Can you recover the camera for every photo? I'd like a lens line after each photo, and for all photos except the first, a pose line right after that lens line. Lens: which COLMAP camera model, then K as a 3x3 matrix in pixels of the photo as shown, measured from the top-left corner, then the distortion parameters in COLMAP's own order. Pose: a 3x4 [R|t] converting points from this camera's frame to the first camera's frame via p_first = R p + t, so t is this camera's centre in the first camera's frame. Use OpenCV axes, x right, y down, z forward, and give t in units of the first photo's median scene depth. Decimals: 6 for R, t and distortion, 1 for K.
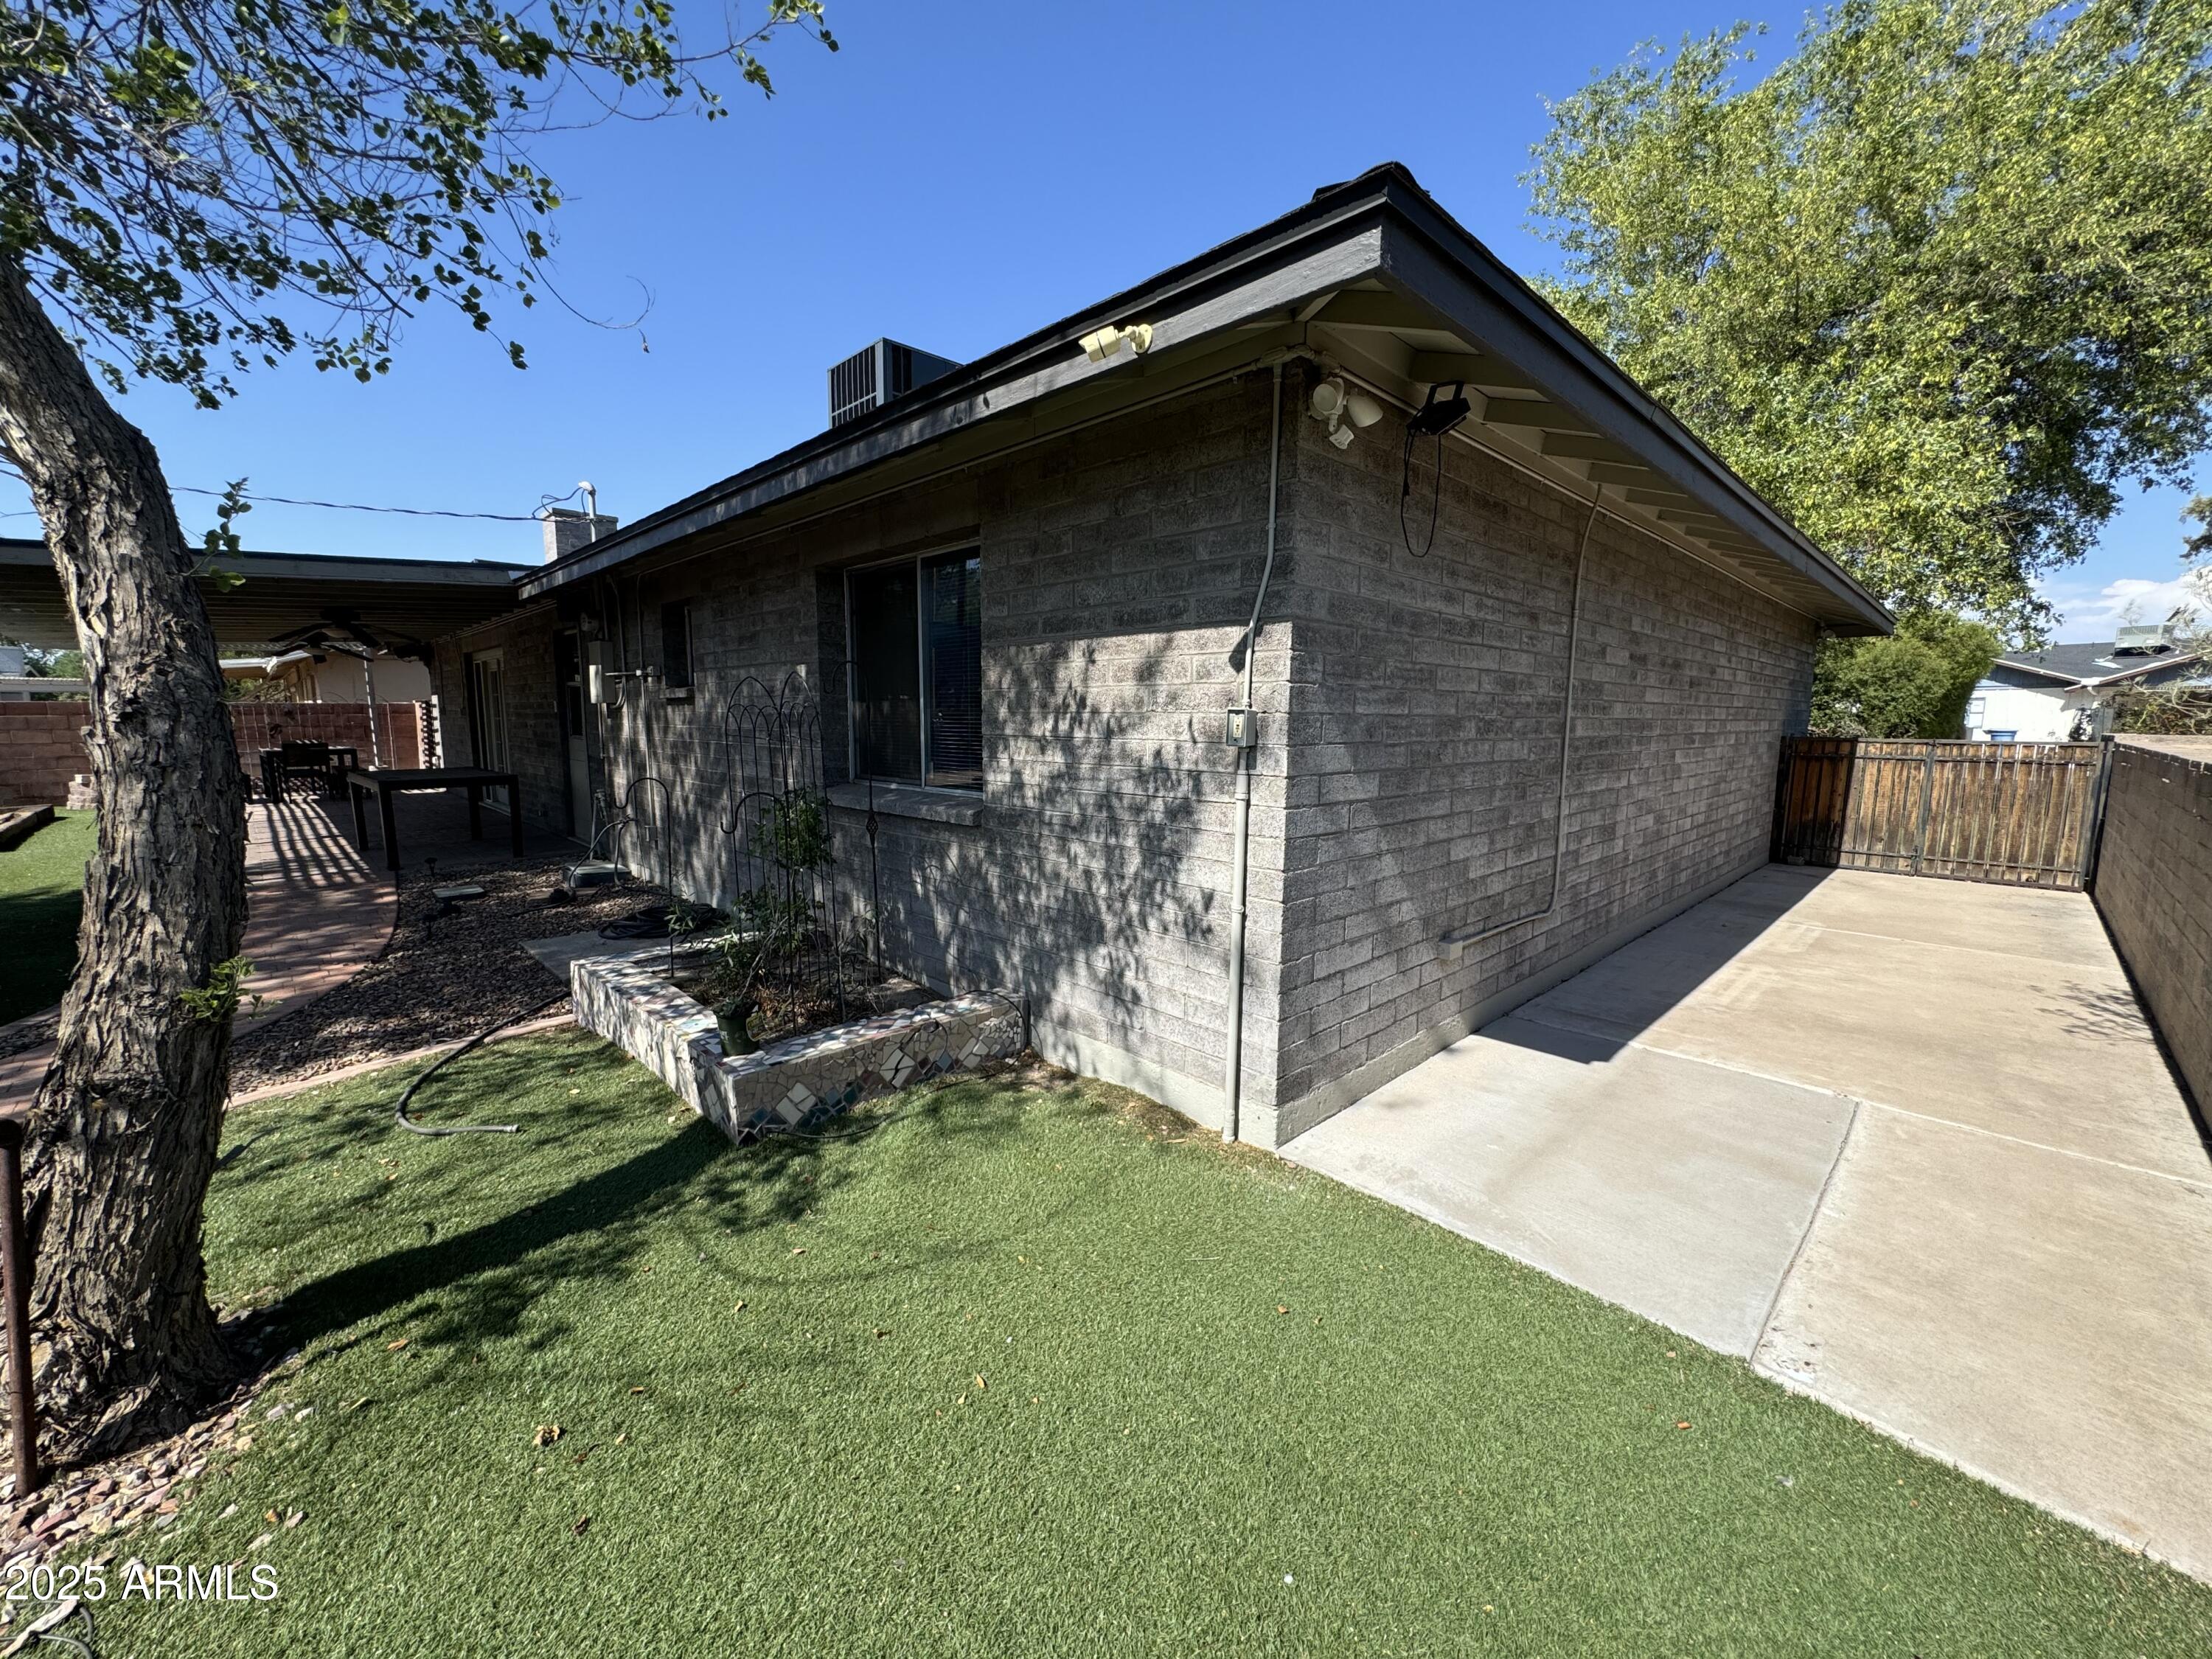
lens RADIAL K [[885.1, 0, 1105.8], [0, 885.1, 833.7], [0, 0, 1]] dist [-0.001081, 0.000608]
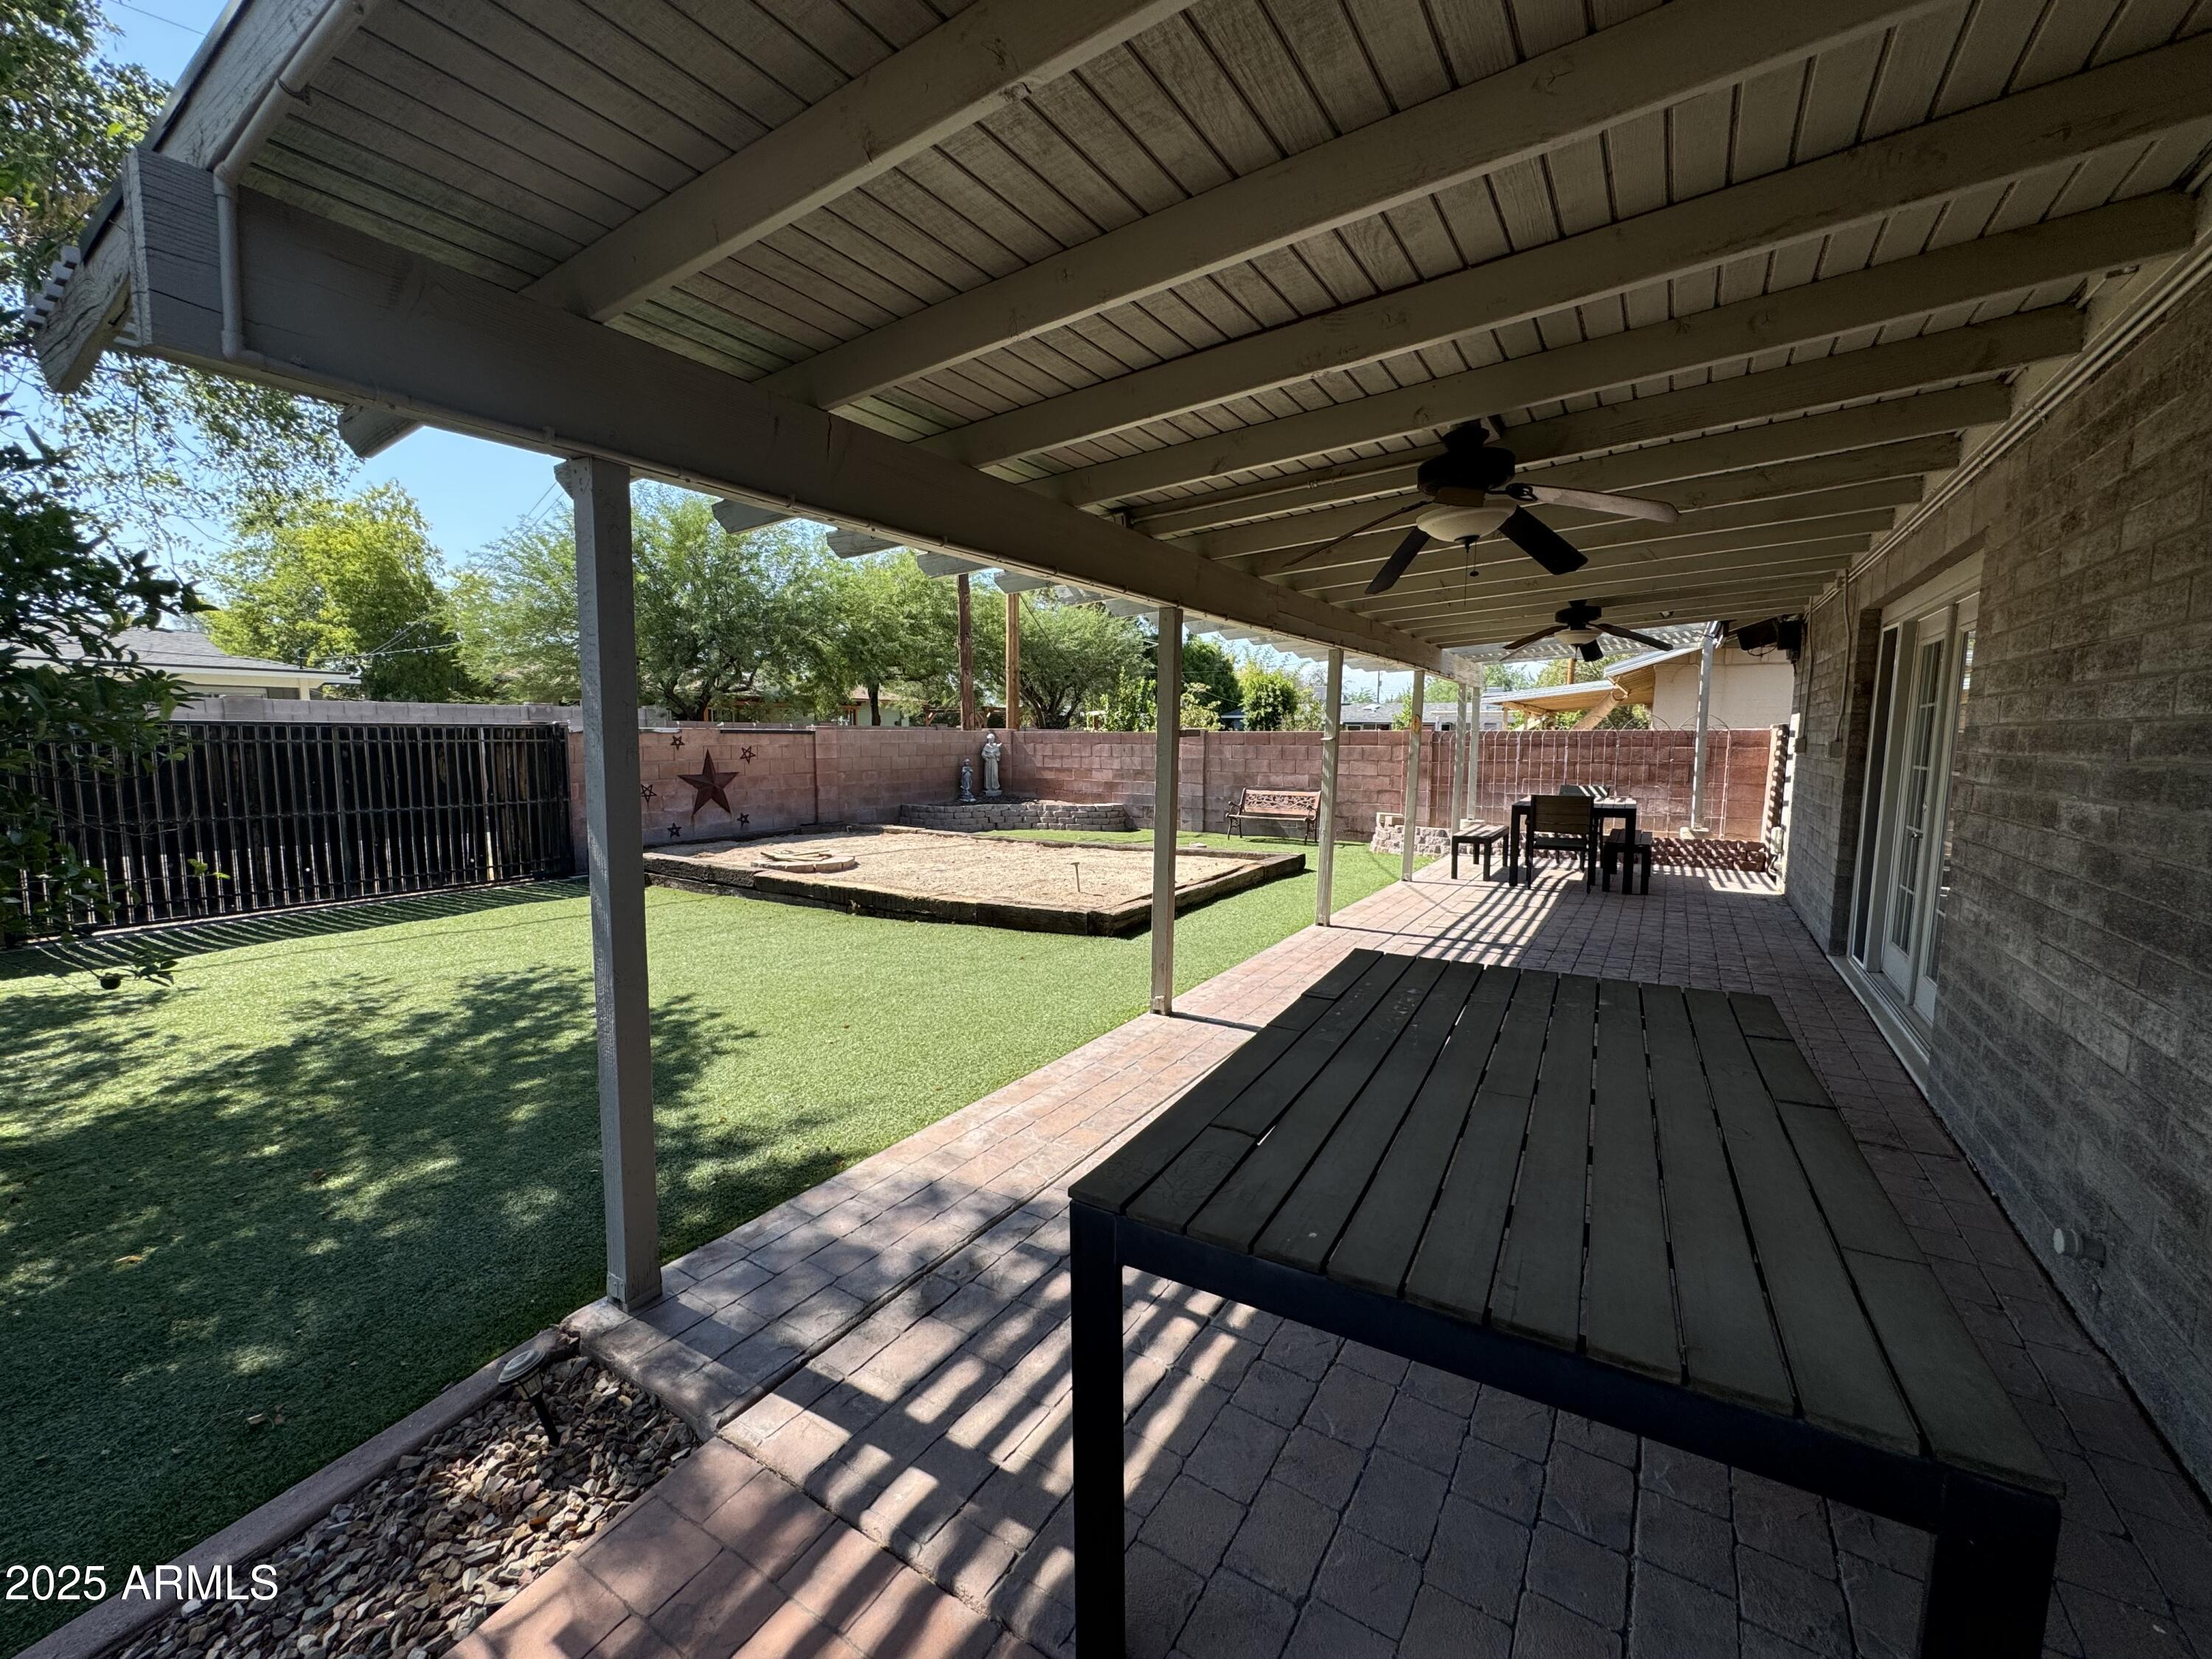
lens RADIAL K [[885.1, 0, 1092.5], [0, 885.1, 822.7], [0, 0, 1]] dist [-0.001081, 0.000608]
pose [[0.218536, 0.092460, -0.971439, -2.418527], [-0.136609, 0.988597, 0.063362, -0.498843], [0.966220, 0.118860, 0.228674, 3.518828]]
